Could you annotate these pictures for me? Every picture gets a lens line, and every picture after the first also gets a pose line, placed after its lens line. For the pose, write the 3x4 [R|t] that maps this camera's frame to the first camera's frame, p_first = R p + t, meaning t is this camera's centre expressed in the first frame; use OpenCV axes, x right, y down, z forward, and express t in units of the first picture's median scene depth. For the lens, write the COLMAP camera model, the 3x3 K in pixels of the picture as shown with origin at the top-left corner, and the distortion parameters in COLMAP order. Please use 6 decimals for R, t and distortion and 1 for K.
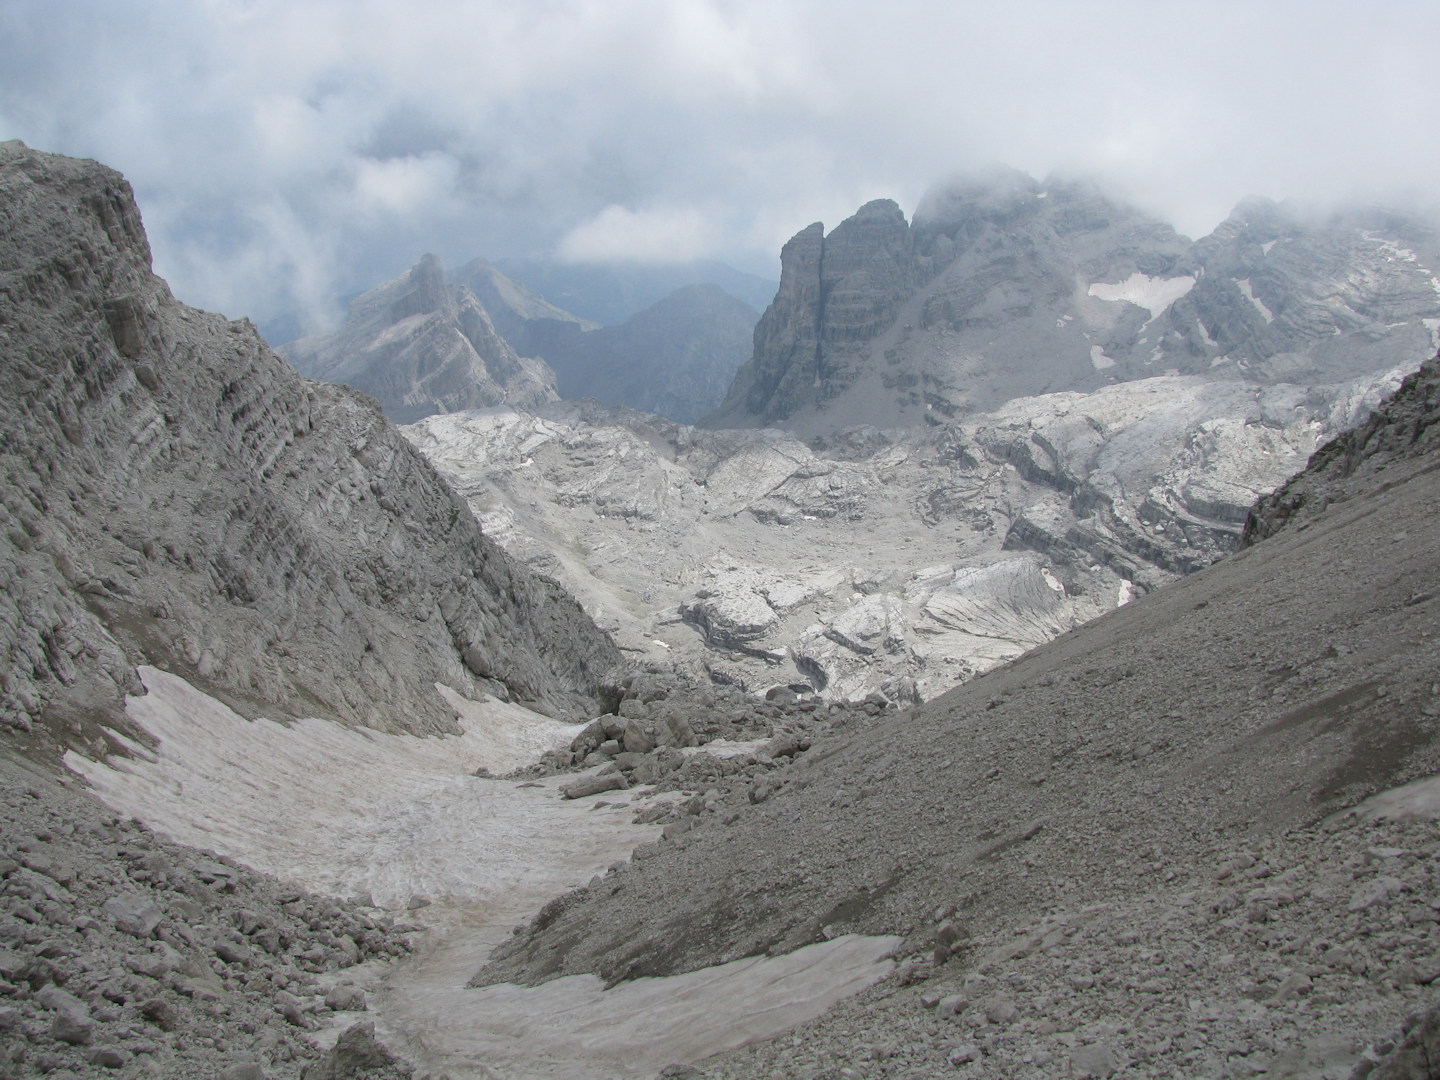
lens RADIAL K [[1514.1, 0, 701.4], [0, 1514.1, 529.5], [0, 0, 1]] dist [-0.221793, 0.286846]
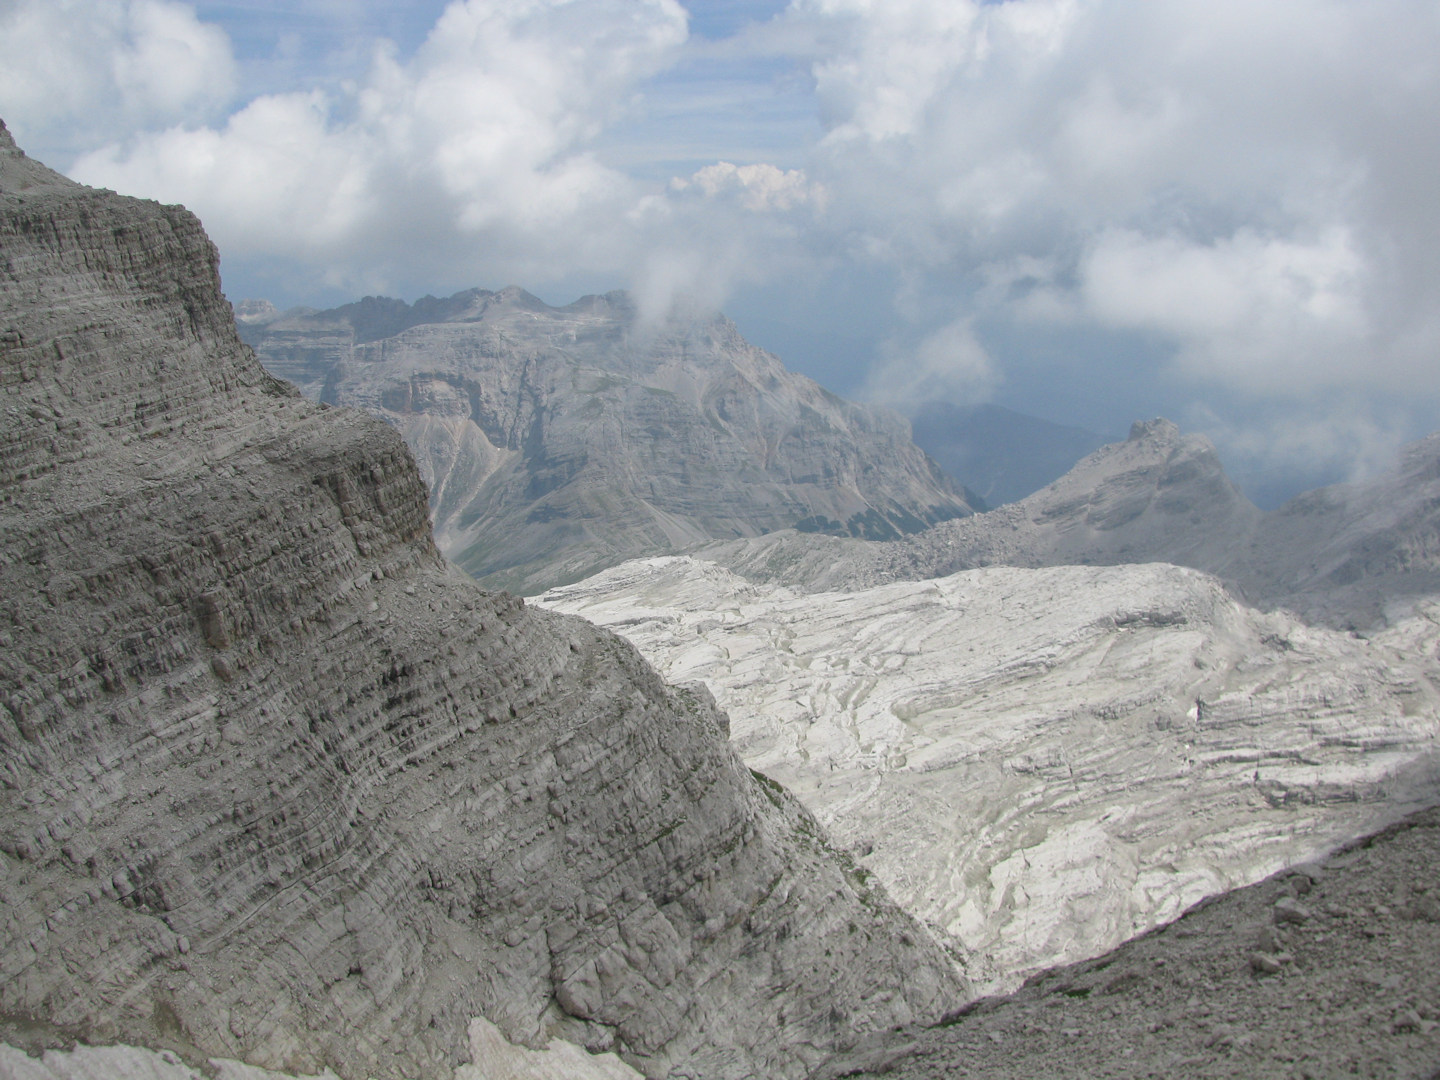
lens RADIAL K [[1514.1, 0, 701.4], [0, 1514.1, 529.5], [0, 0, 1]] dist [-0.221793, 0.286846]
pose [[0.752119, 0.093545, -0.652355, 0.493638], [-0.145261, 0.989061, -0.025648, -0.193023], [0.642819, 0.114052, 0.757480, 0.336409]]
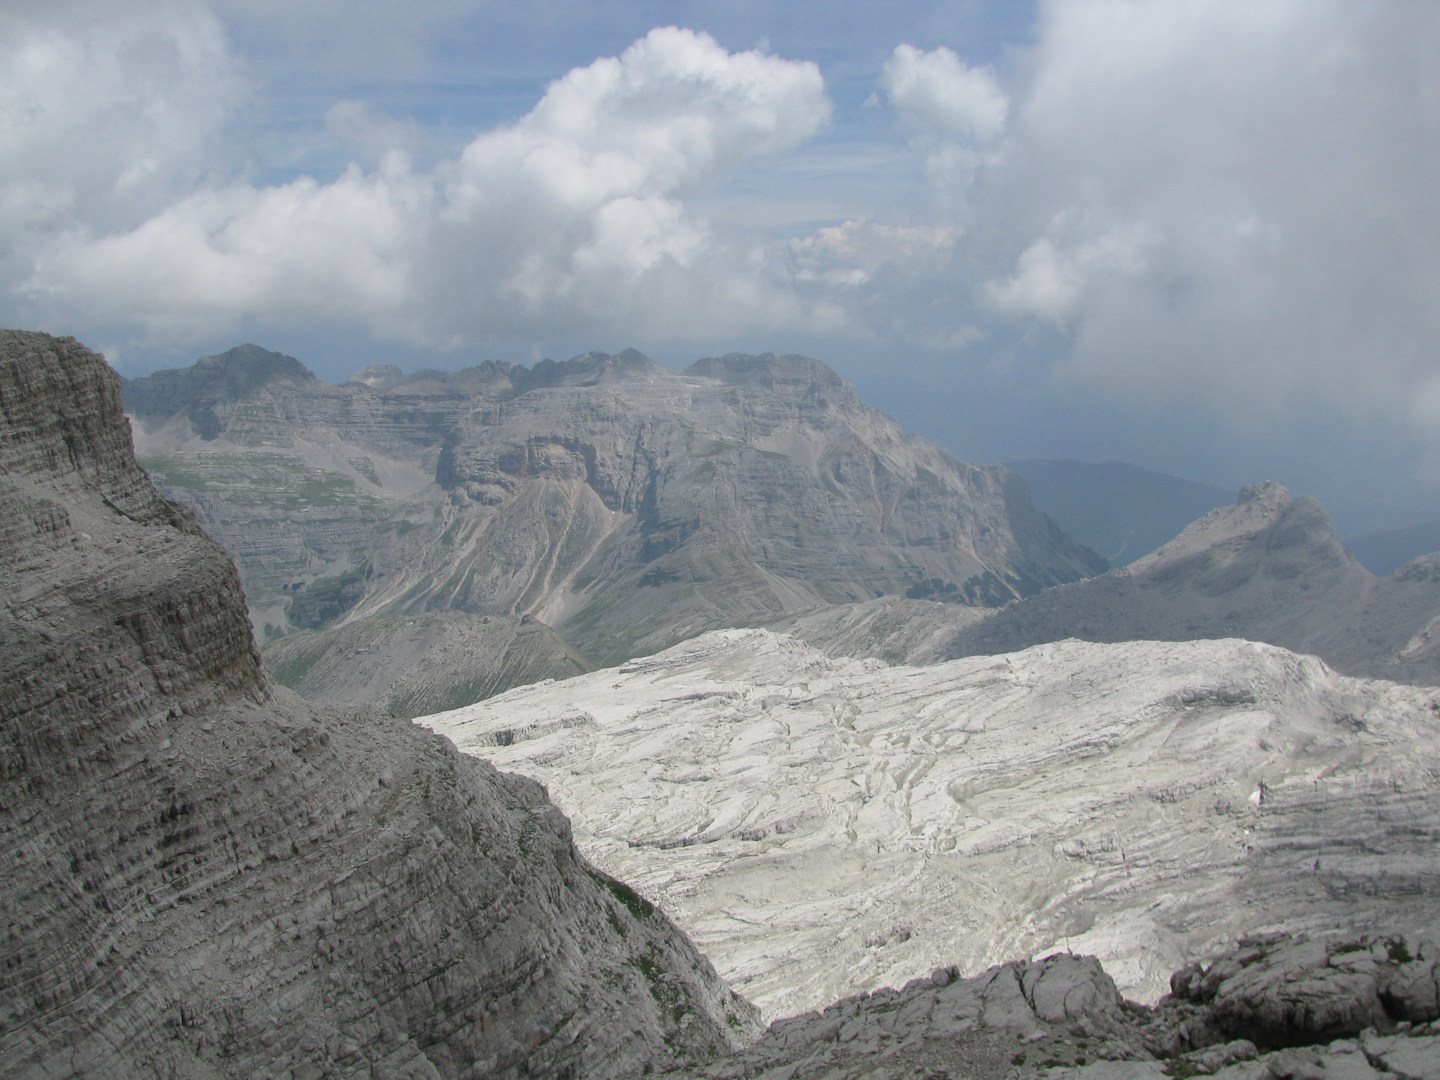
lens RADIAL K [[1514.1, 0, 701.4], [0, 1514.1, 529.5], [0, 0, 1]] dist [-0.221793, 0.286846]
pose [[0.693927, 0.066774, -0.716943, 0.669513], [-0.148898, 0.987477, -0.052148, -0.289482], [0.704482, 0.142938, 0.695179, 0.496488]]
